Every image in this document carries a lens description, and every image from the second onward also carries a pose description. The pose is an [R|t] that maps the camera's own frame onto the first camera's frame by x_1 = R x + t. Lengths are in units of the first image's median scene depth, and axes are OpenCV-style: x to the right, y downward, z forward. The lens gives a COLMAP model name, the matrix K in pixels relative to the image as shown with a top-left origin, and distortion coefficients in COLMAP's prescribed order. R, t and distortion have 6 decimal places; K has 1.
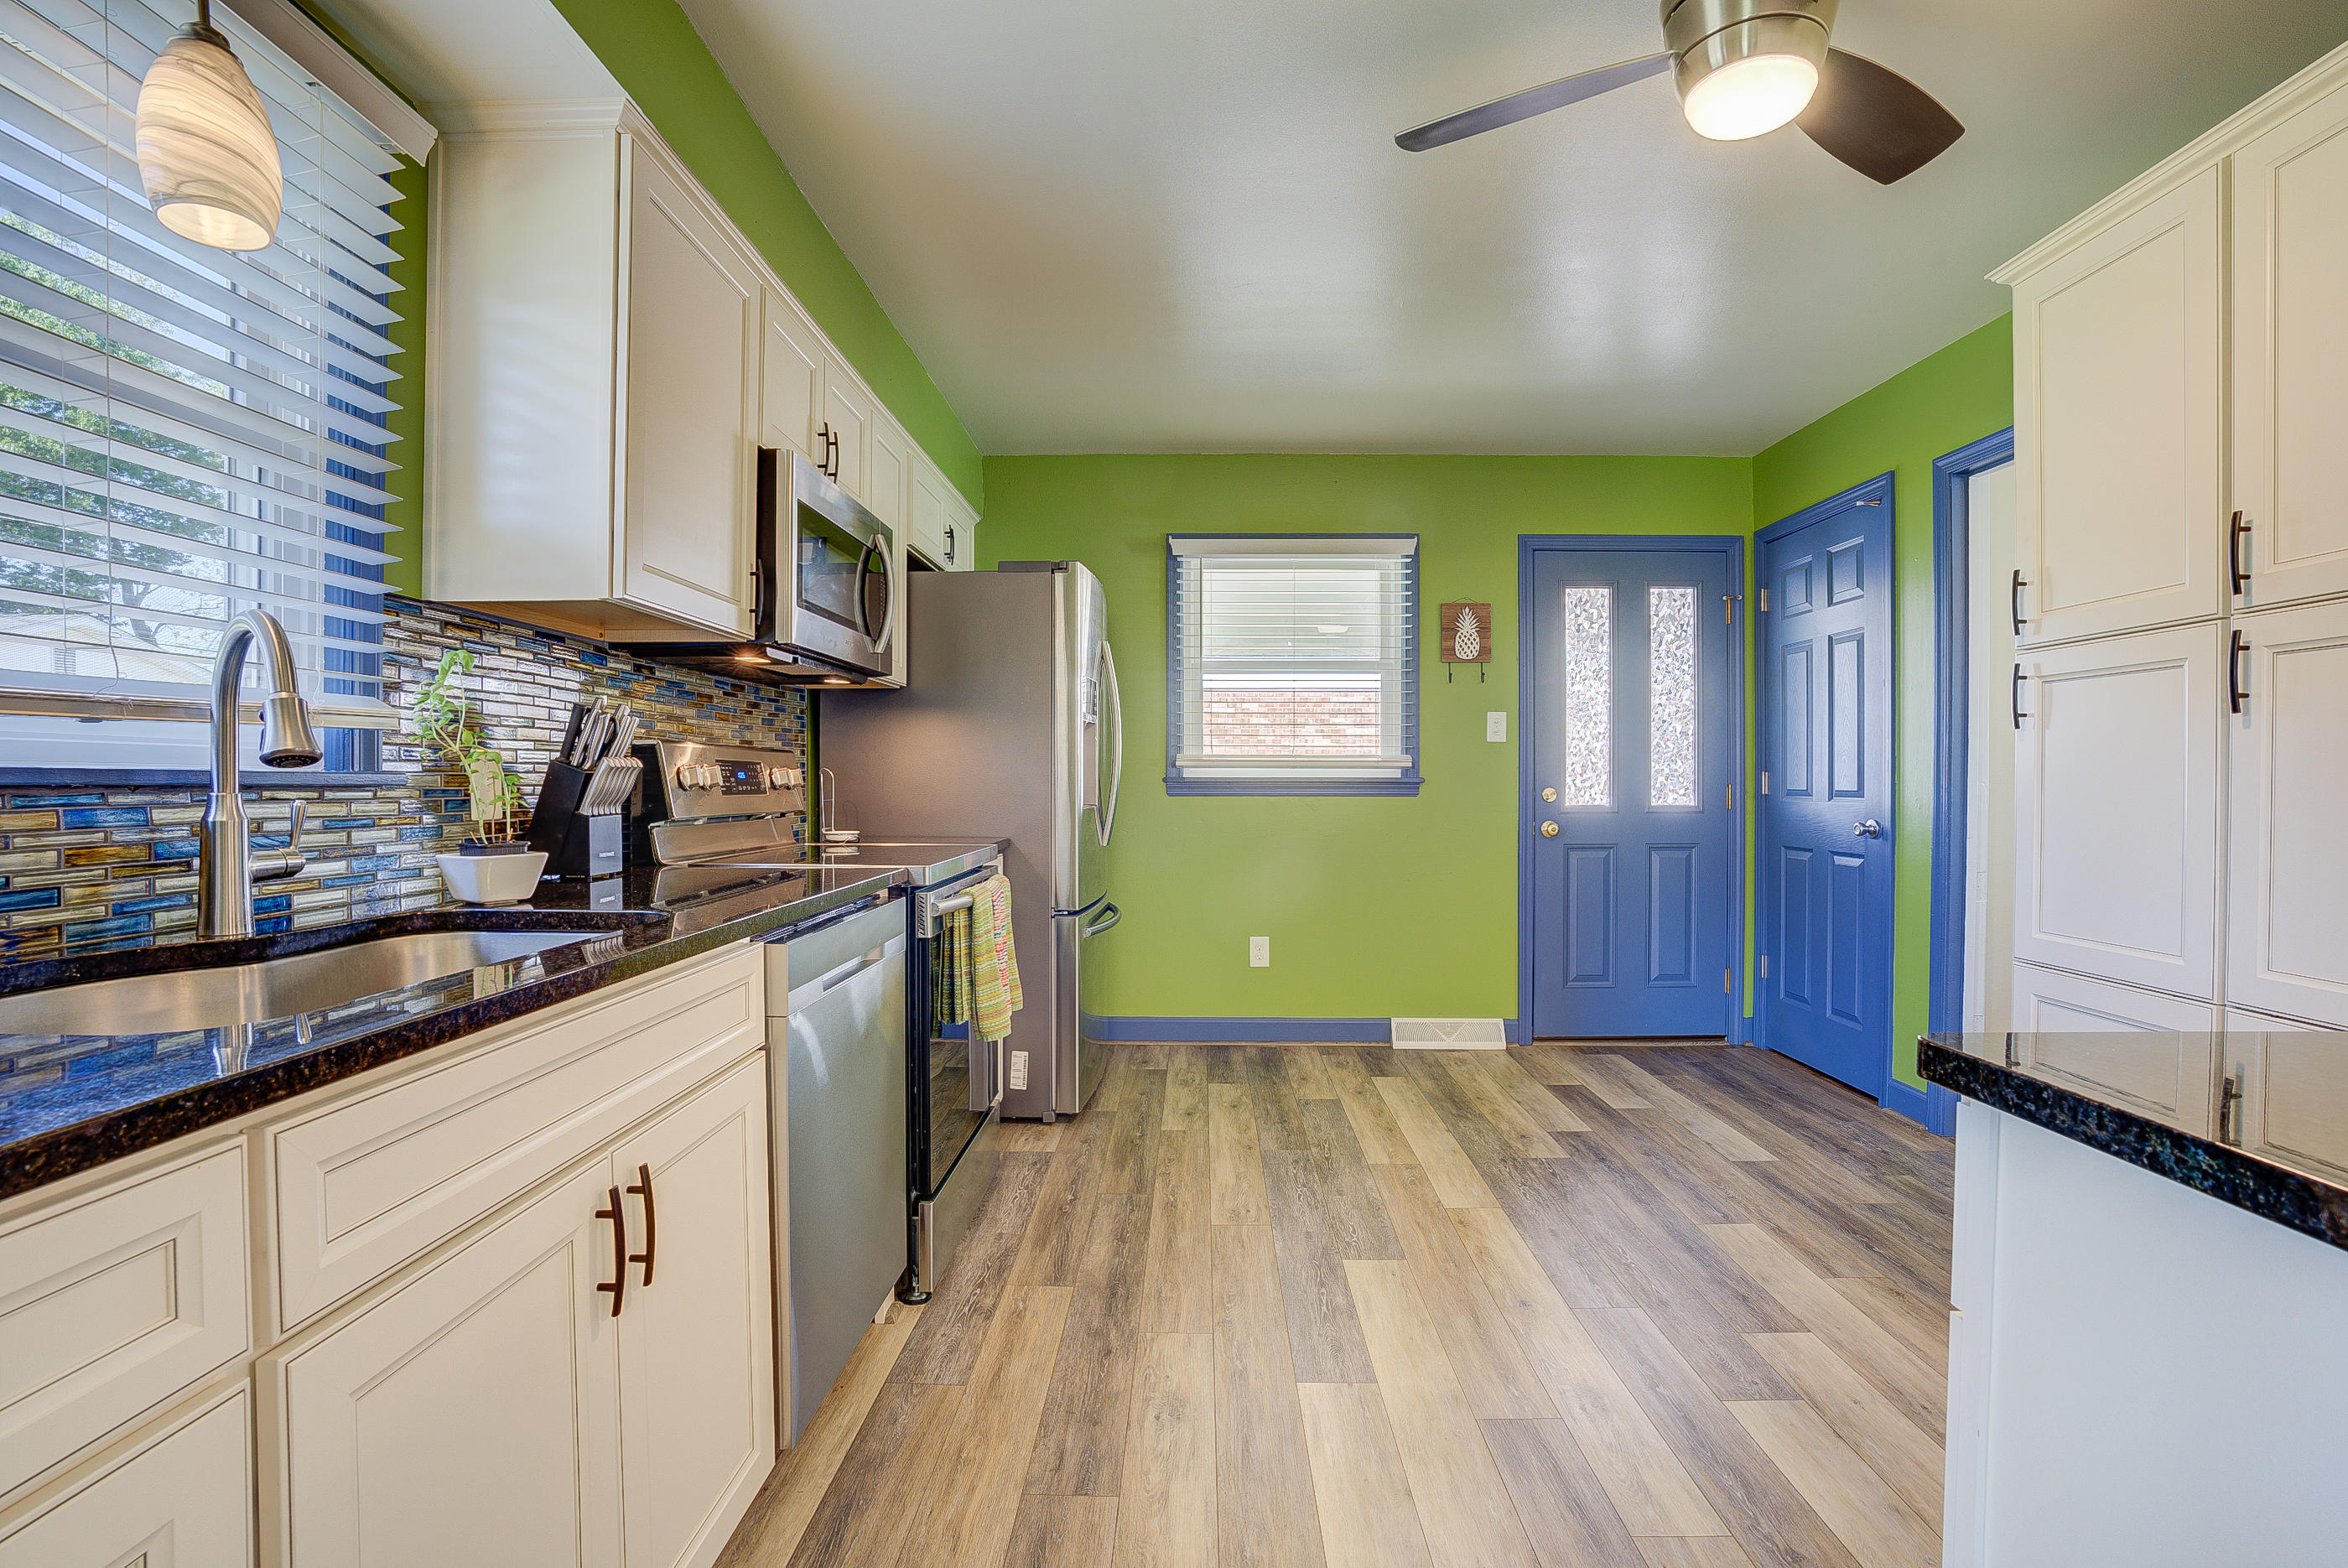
lens RADIAL K [[1082.4, 0, 1181.6], [0, 1082.4, 794.0], [0, 0, 1]] dist [-0.061473, 0.019289]
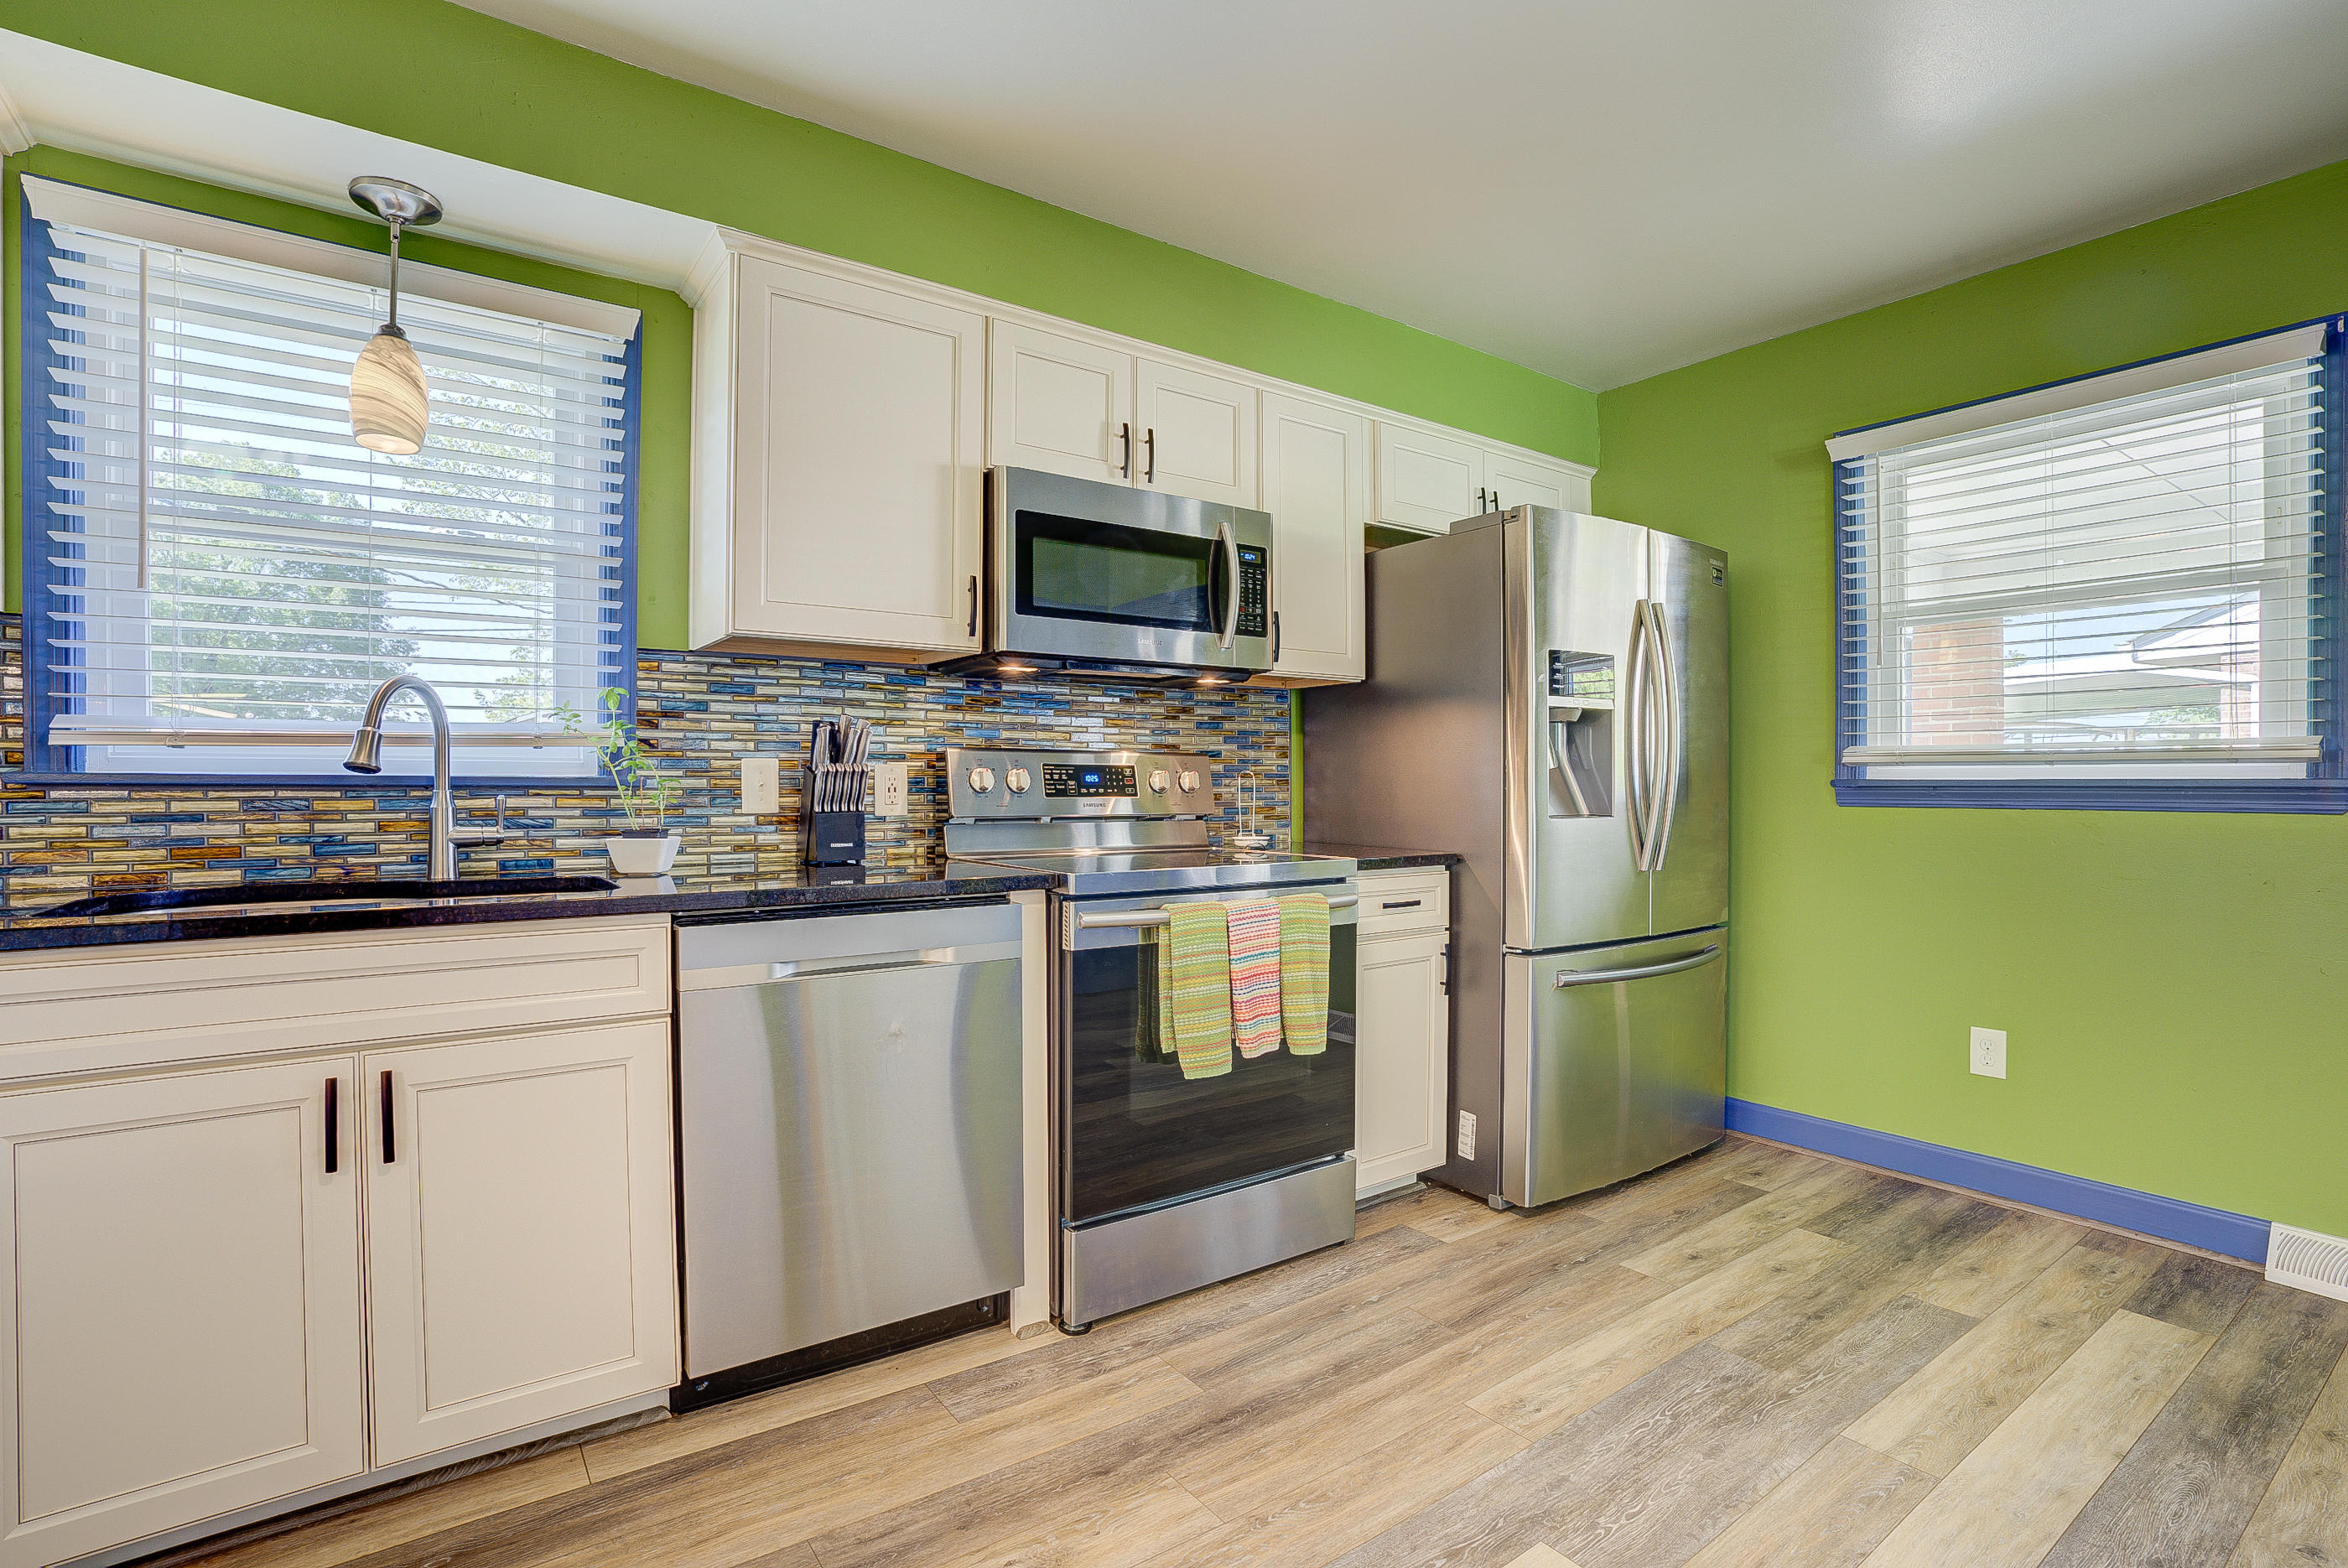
lens RADIAL K [[1082.4, 0, 1195.3], [0, 1082.4, 793.8], [0, 0, 1]] dist [-0.061473, 0.019289]
pose [[0.601513, 0.005224, -0.798846, 0.575547], [-0.010271, 0.999947, -0.001194, -0.002717], [0.798797, 0.008924, 0.601535, 0.511430]]
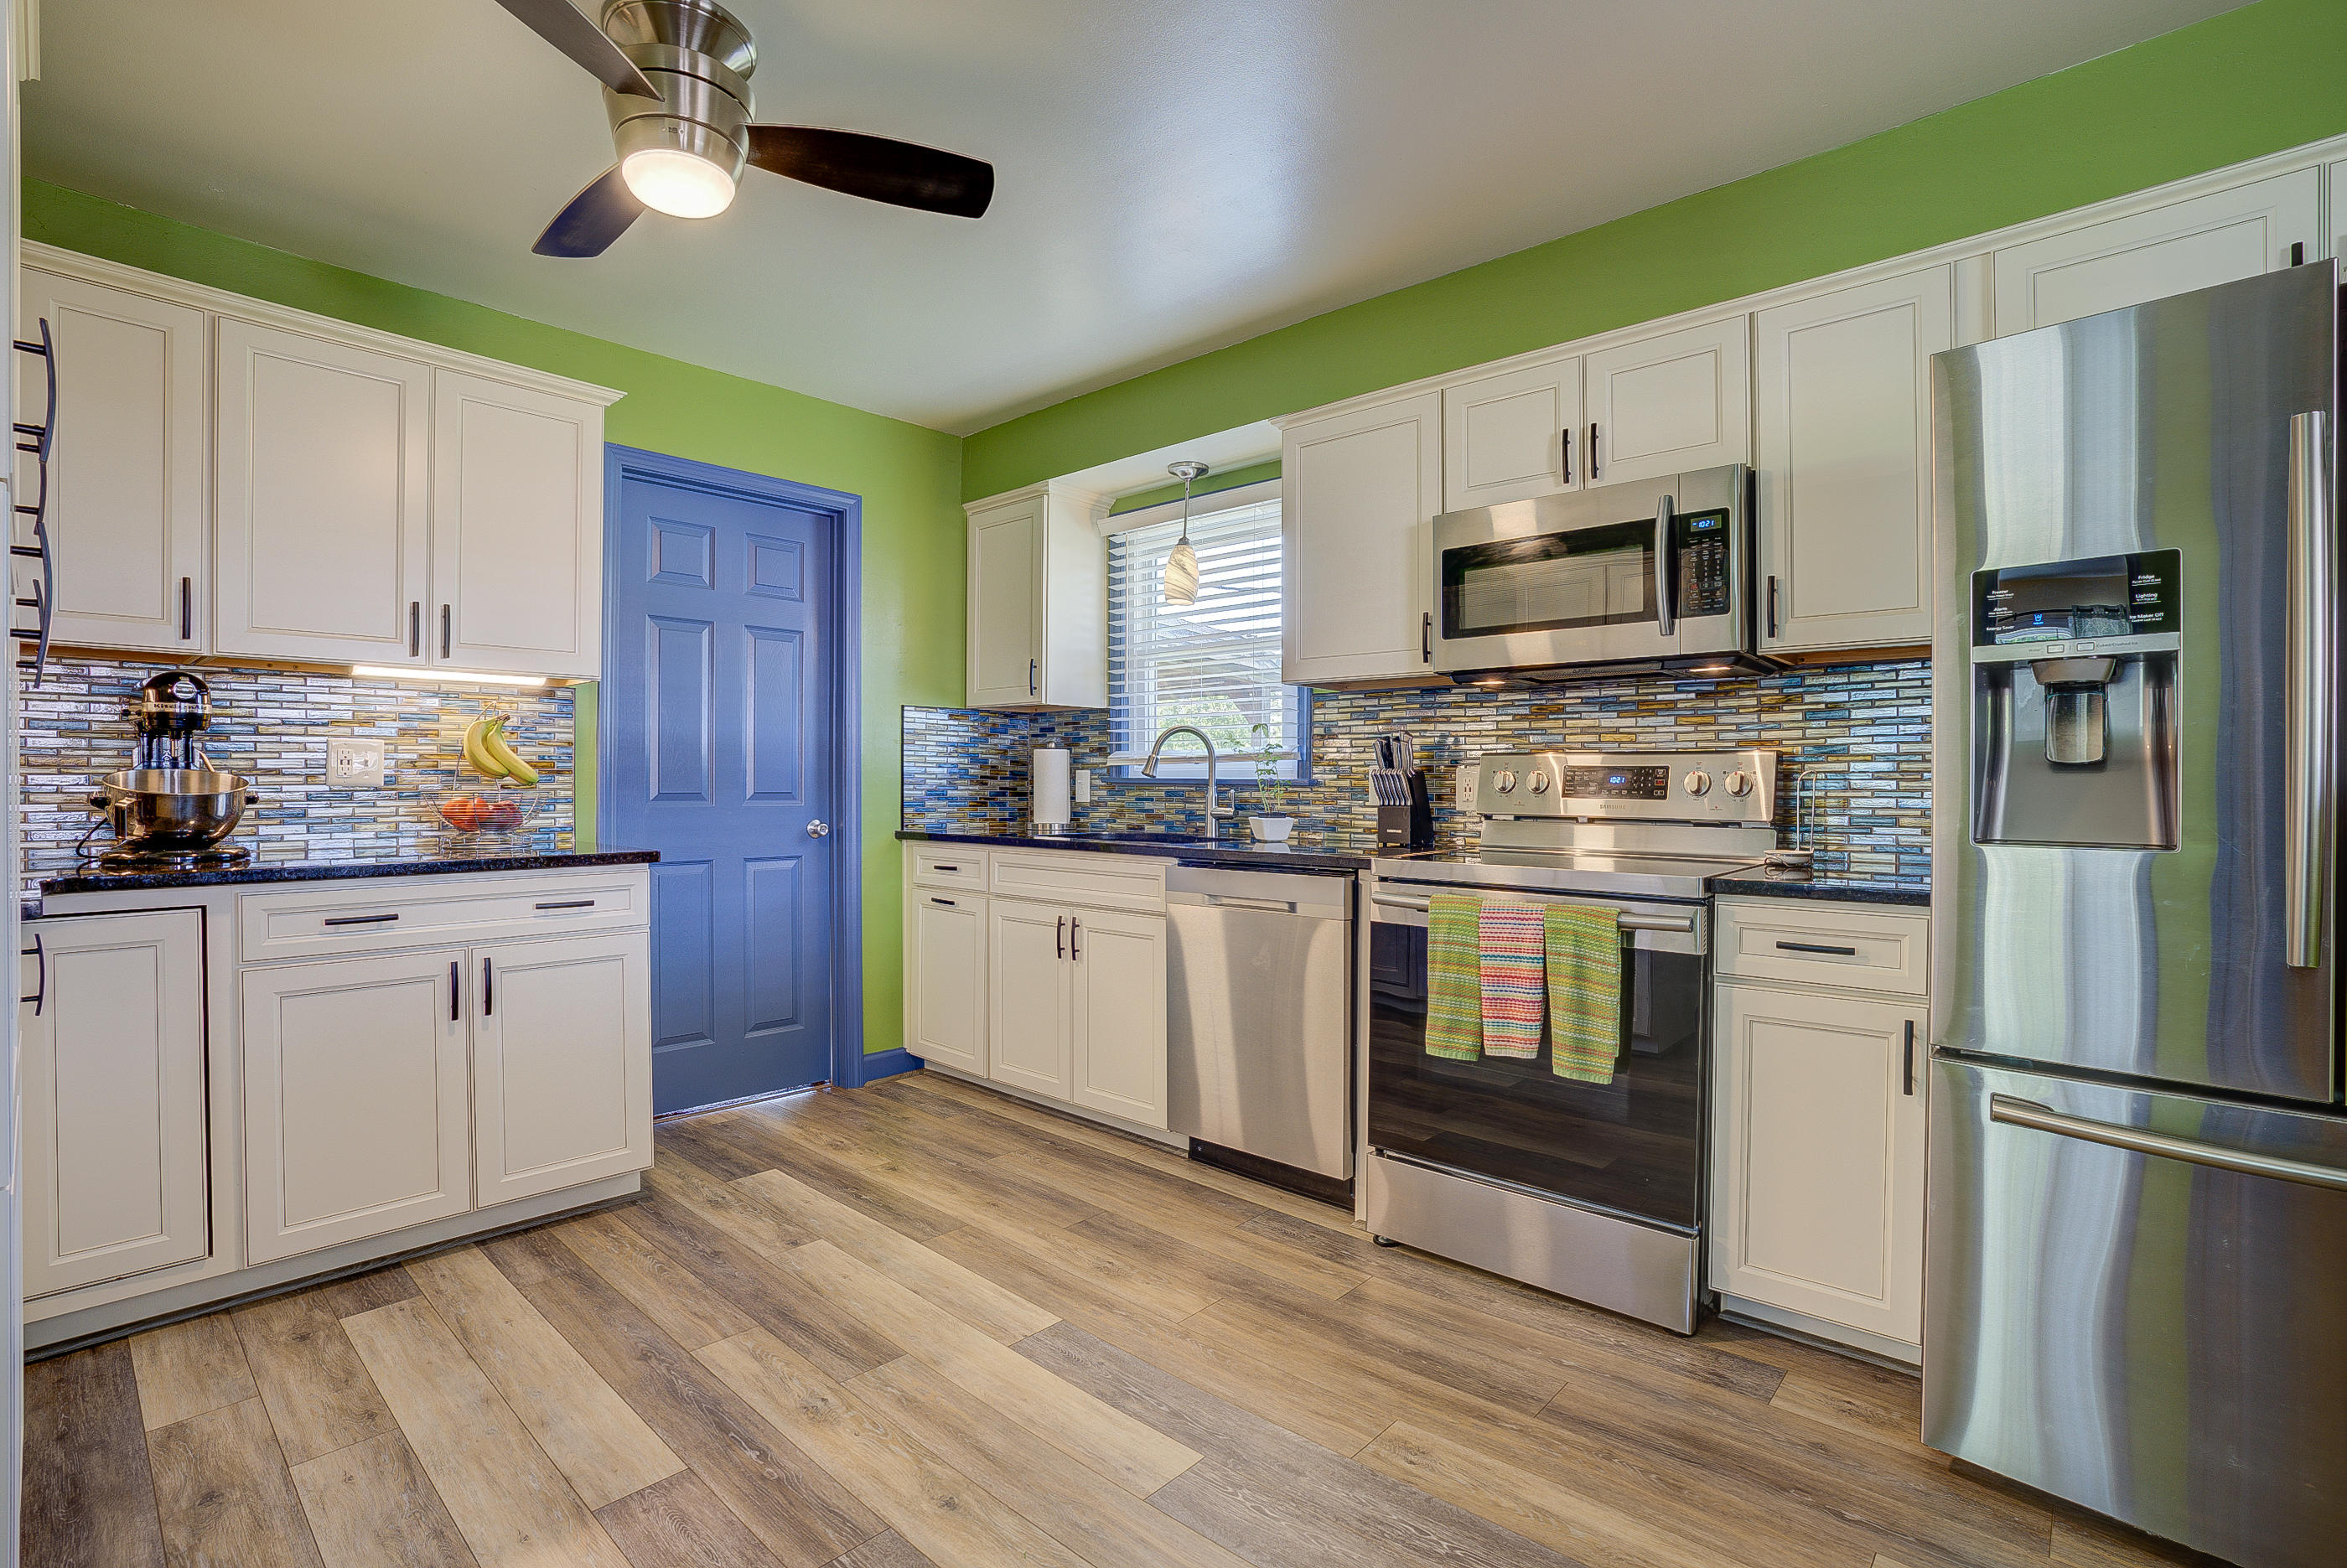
lens RADIAL K [[1081.8, 0, 1183.1], [0, 1081.8, 799.9], [0, 0, 1]] dist [-0.061473, 0.019289]
pose [[-0.655946, 0.009133, -0.754753, 0.753858], [-0.015214, 0.999564, 0.025318, -0.020943], [0.754655, 0.028090, -0.655521, 1.577604]]
